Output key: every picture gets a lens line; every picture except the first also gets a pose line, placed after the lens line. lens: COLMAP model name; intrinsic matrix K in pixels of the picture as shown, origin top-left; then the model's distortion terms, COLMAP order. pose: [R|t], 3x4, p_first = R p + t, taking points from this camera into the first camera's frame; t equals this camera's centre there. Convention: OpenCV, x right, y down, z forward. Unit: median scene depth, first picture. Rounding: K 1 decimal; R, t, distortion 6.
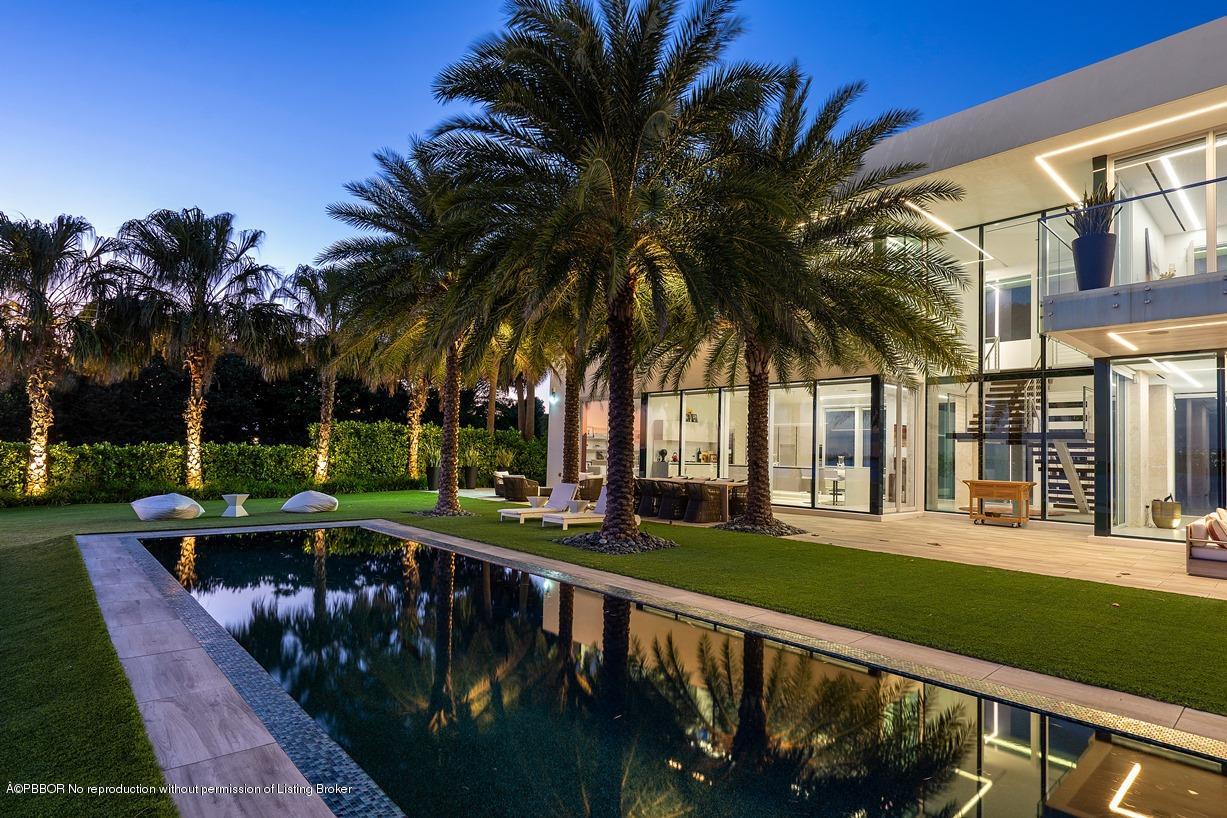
lens RADIAL K [[634.5, 0, 613.5], [0, 634.5, 409.0], [0, 0, 1]] dist [0.002681, 0.000812]
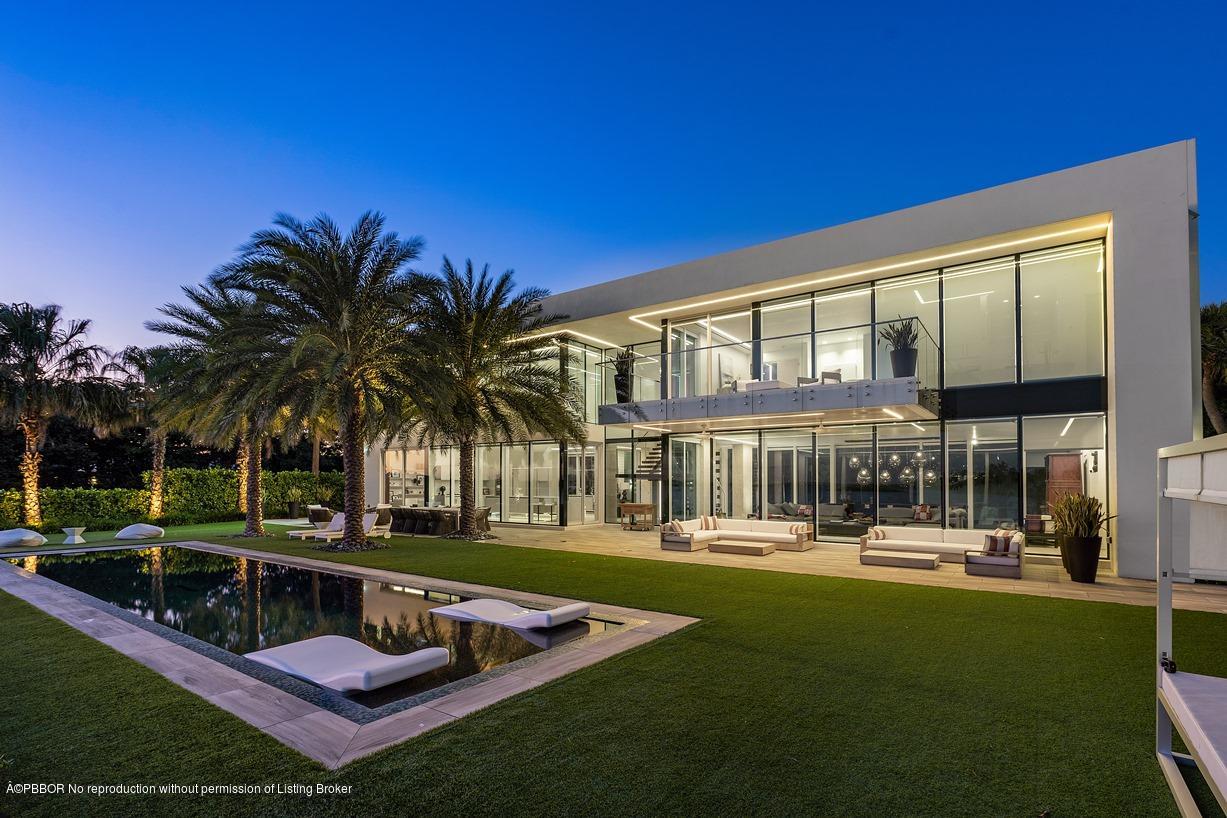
lens RADIAL K [[537.2, 0, 616.1], [0, 537.2, 472.6], [0, 0, 1]] dist [0.000044, -0.000023]
pose [[0.967121, -0.010437, 0.254103, 0.183128], [-0.002341, 0.998750, 0.049929, -0.034178], [-0.254307, -0.048882, 0.965887, -0.309907]]
